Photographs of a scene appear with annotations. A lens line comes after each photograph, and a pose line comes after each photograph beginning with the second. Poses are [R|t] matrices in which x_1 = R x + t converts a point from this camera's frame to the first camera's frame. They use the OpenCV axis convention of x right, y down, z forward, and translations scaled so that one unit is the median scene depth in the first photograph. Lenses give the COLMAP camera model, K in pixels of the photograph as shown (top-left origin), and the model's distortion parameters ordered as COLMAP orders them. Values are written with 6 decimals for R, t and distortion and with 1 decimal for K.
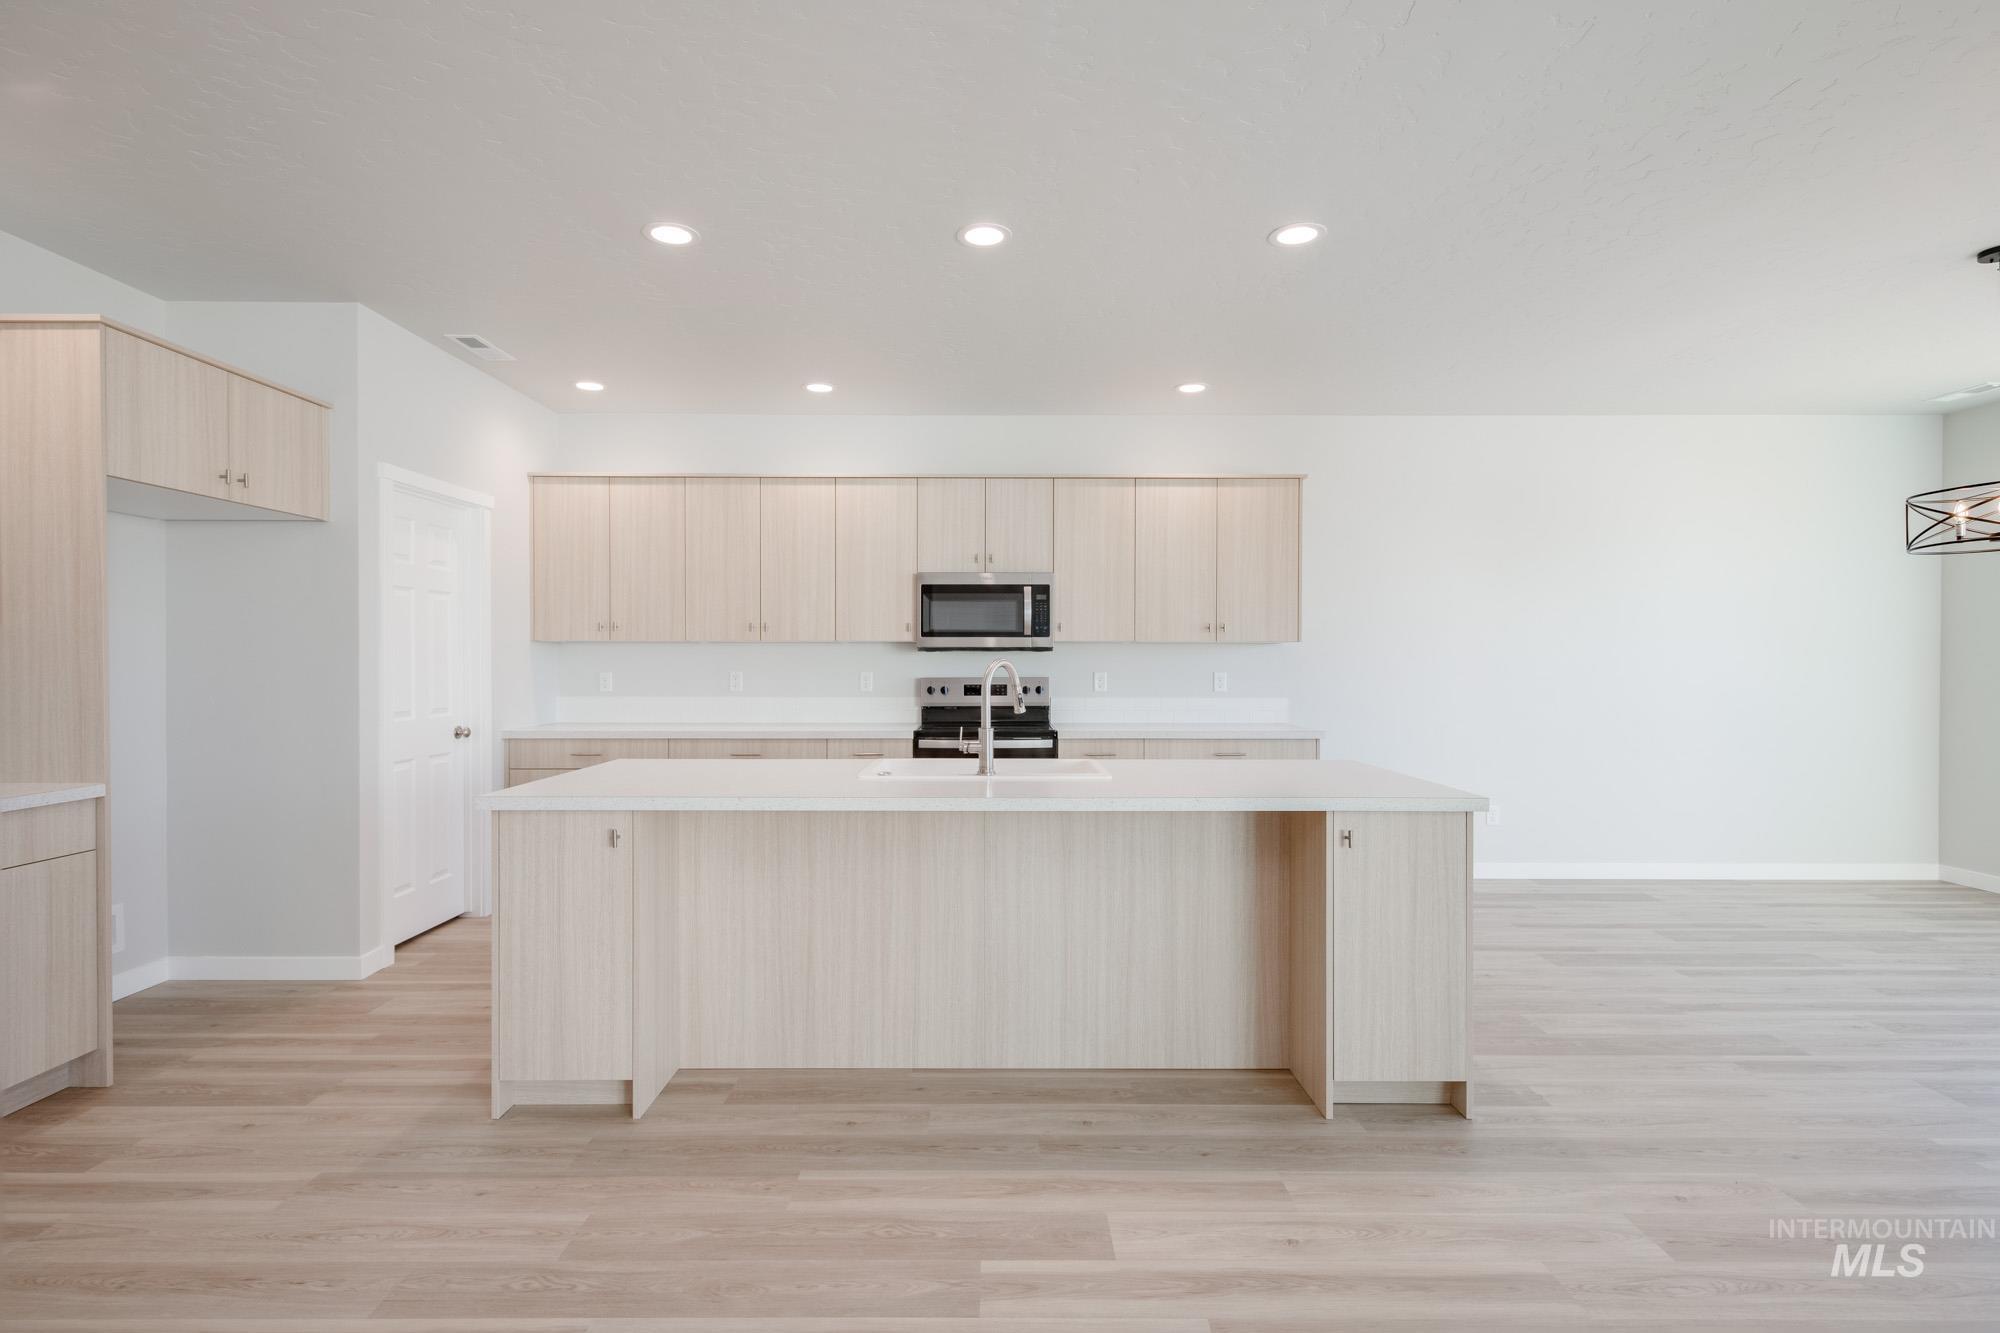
lens RADIAL K [[975.3, 0, 991.5], [0, 975.3, 671.7], [0, 0, 1]] dist [0.016985, -0.006267]
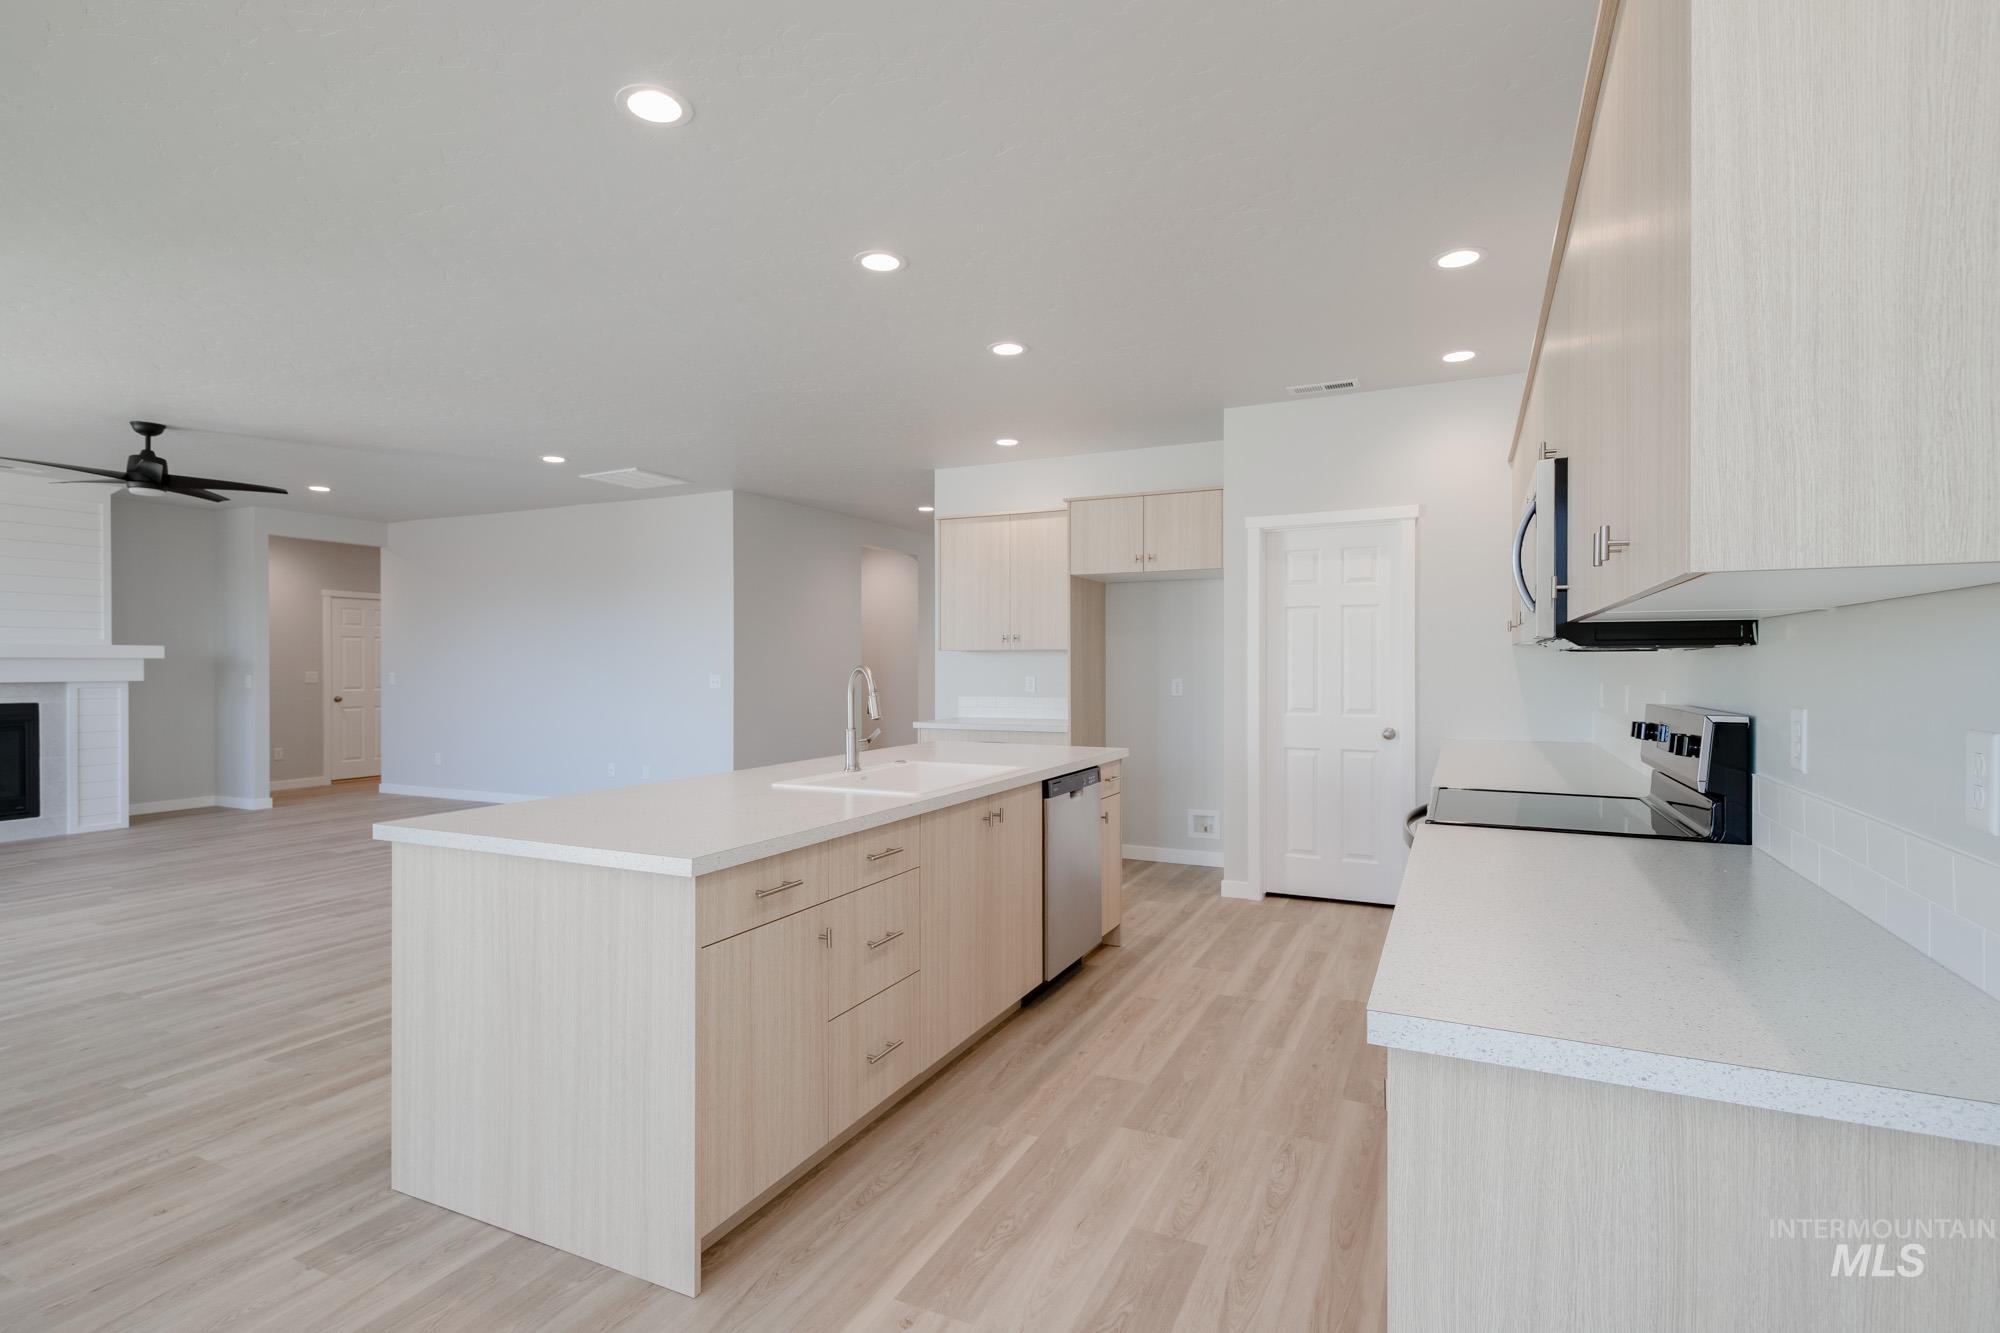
lens RADIAL K [[975.3, 0, 974.9], [0, 975.3, 669.2], [0, 0, 1]] dist [0.016985, -0.006267]
pose [[-0.452800, 0.001215, -0.891611, 0.544411], [-0.014396, 0.999859, 0.008673, -0.011609], [0.891496, 0.016763, -0.452719, 0.973407]]
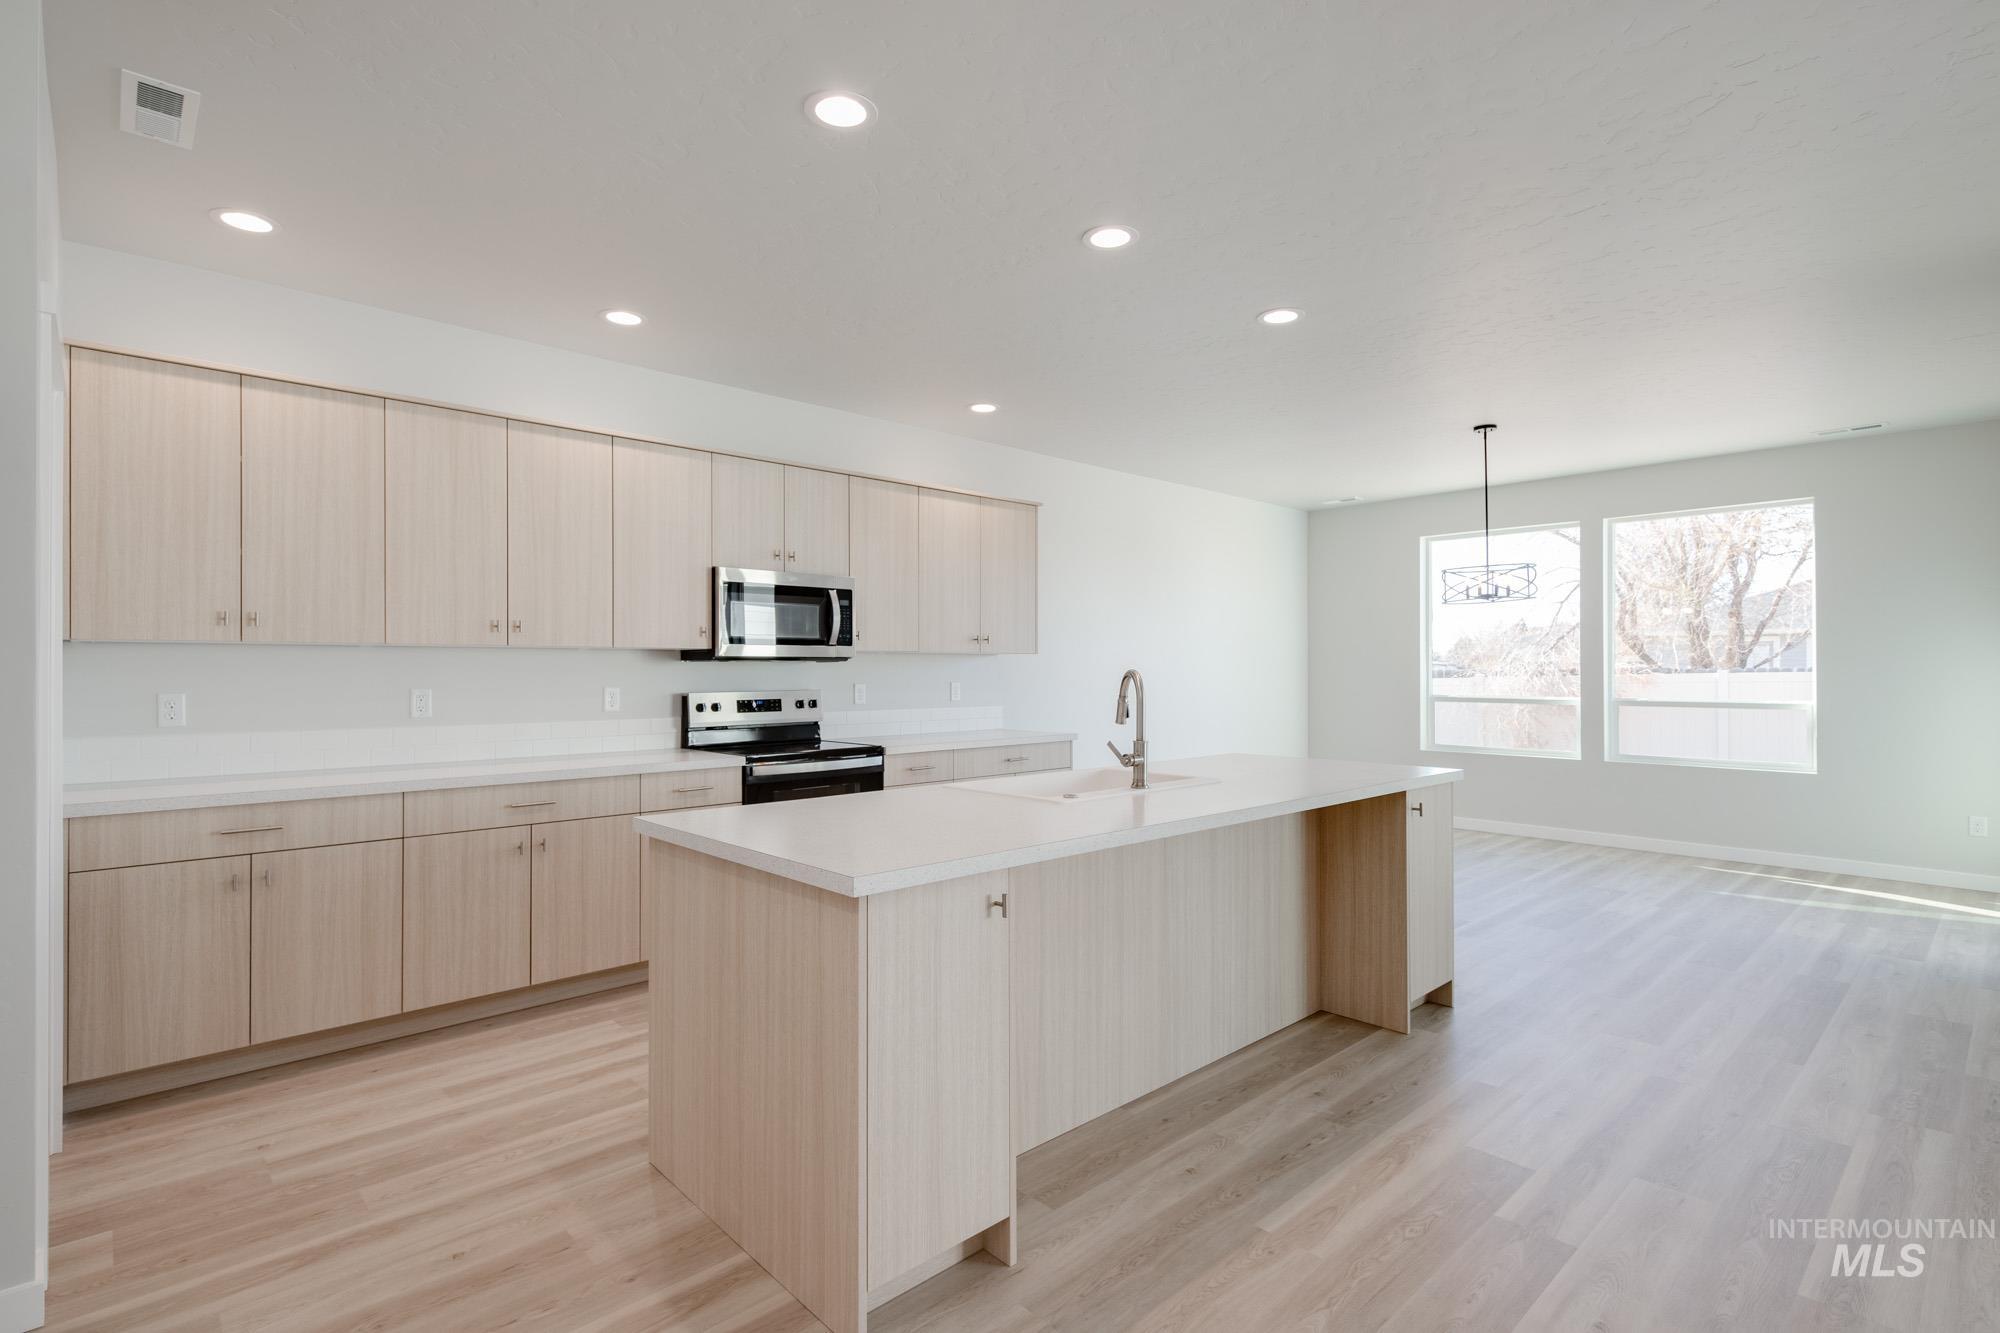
lens RADIAL K [[975.3, 0, 999.5], [0, 975.3, 672.5], [0, 0, 1]] dist [0.016985, -0.006267]
pose [[0.725768, -0.004778, 0.687923, -0.477385], [0.010307, 0.999939, -0.003929, -0.005486], [-0.687863, 0.009942, 0.725773, 0.231979]]
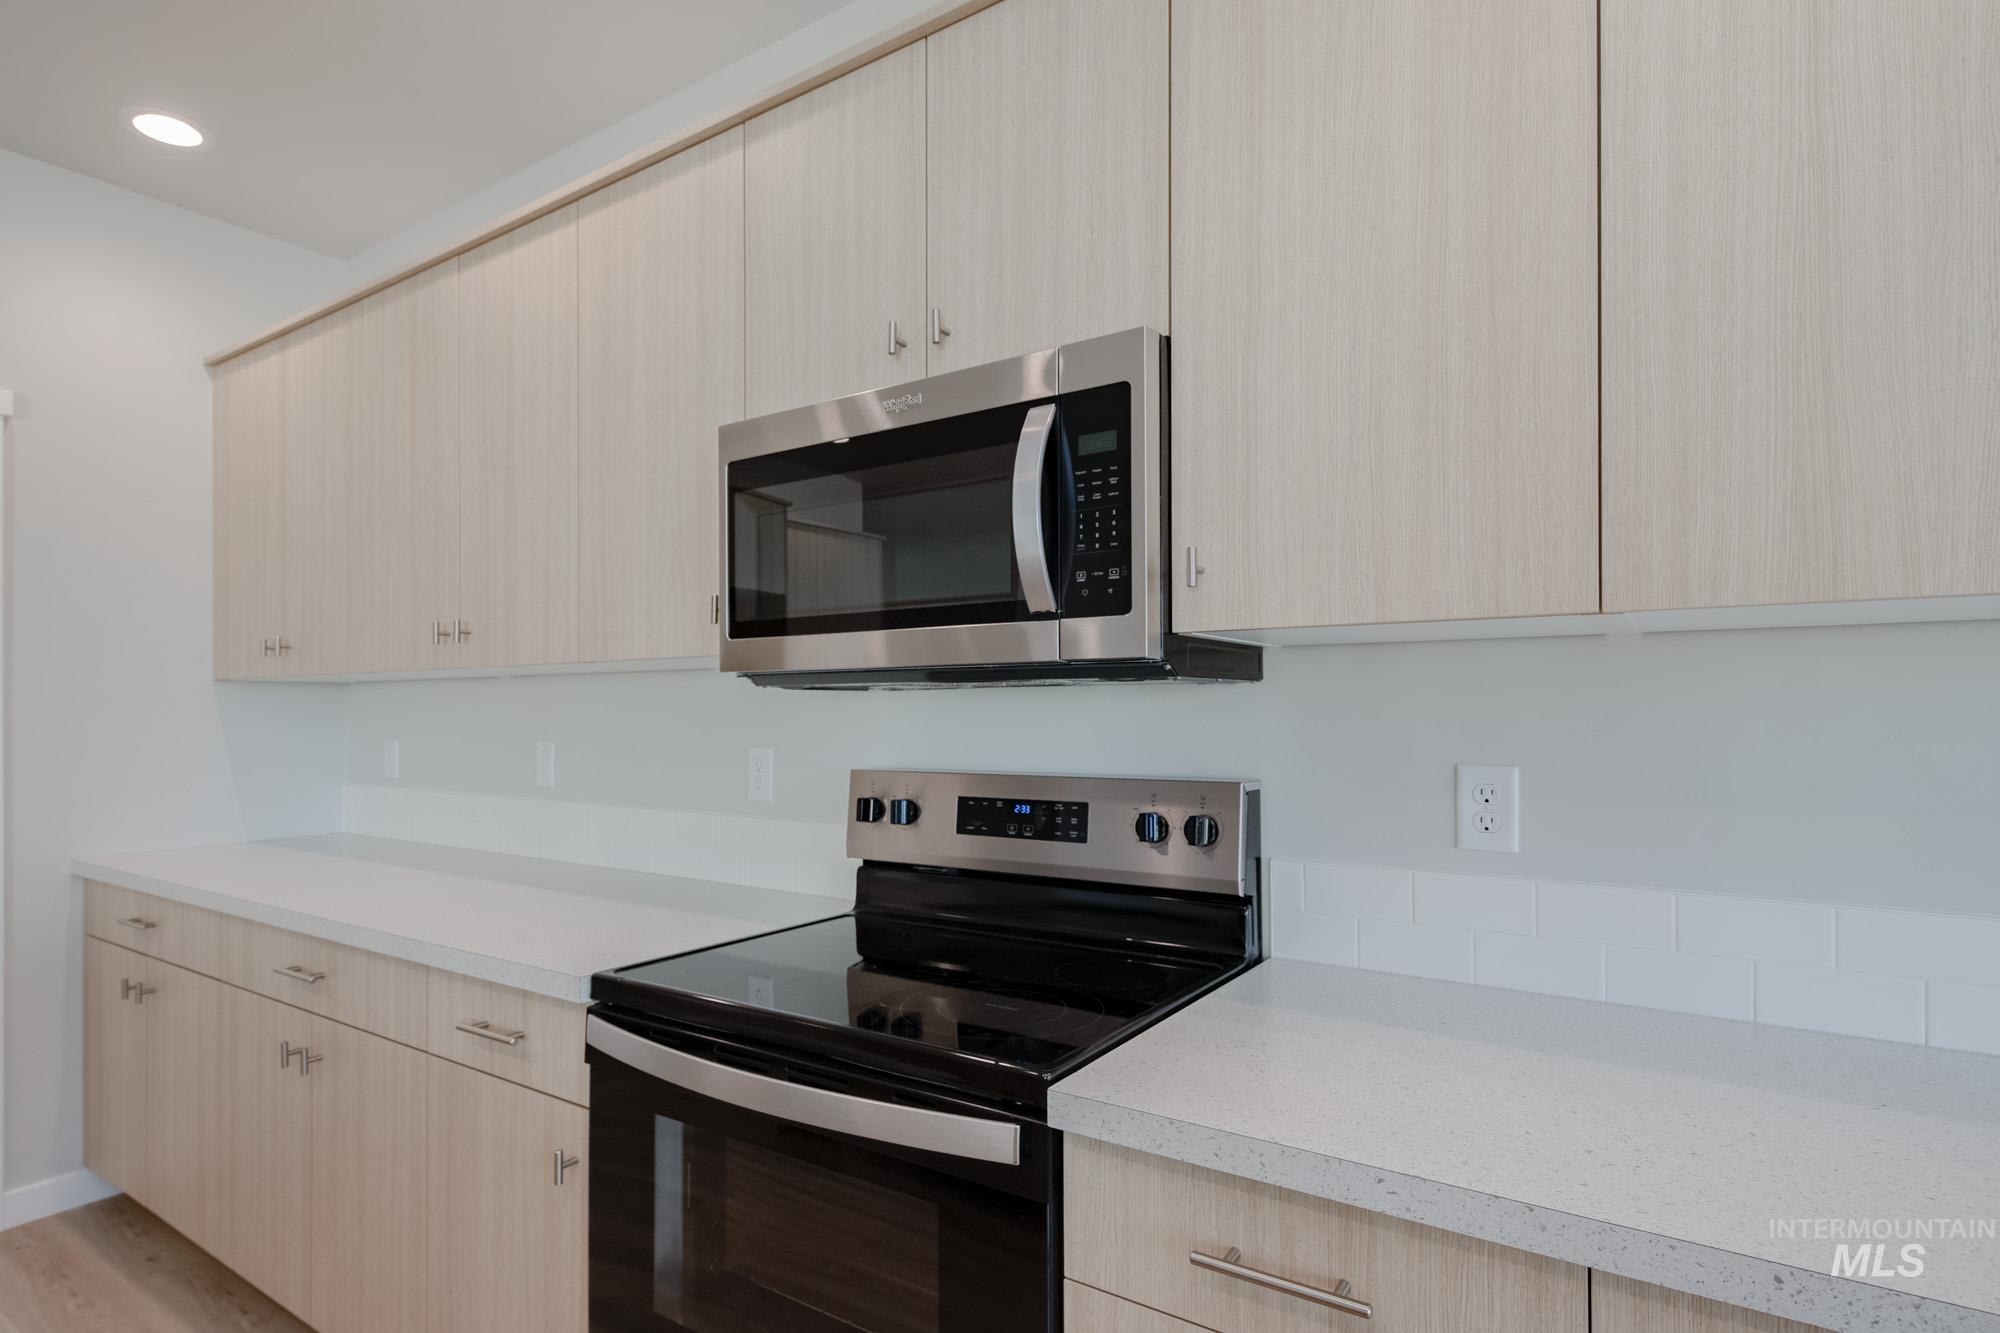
lens RADIAL K [[975.3, 0, 997.9], [0, 975.3, 675.8], [0, 0, 1]] dist [0.016985, -0.006267]
pose [[0.827402, -0.023131, -0.561133, 0.157503], [0.009394, 0.999582, -0.027354, -0.016240], [0.561531, 0.017362, 0.827273, 0.802607]]
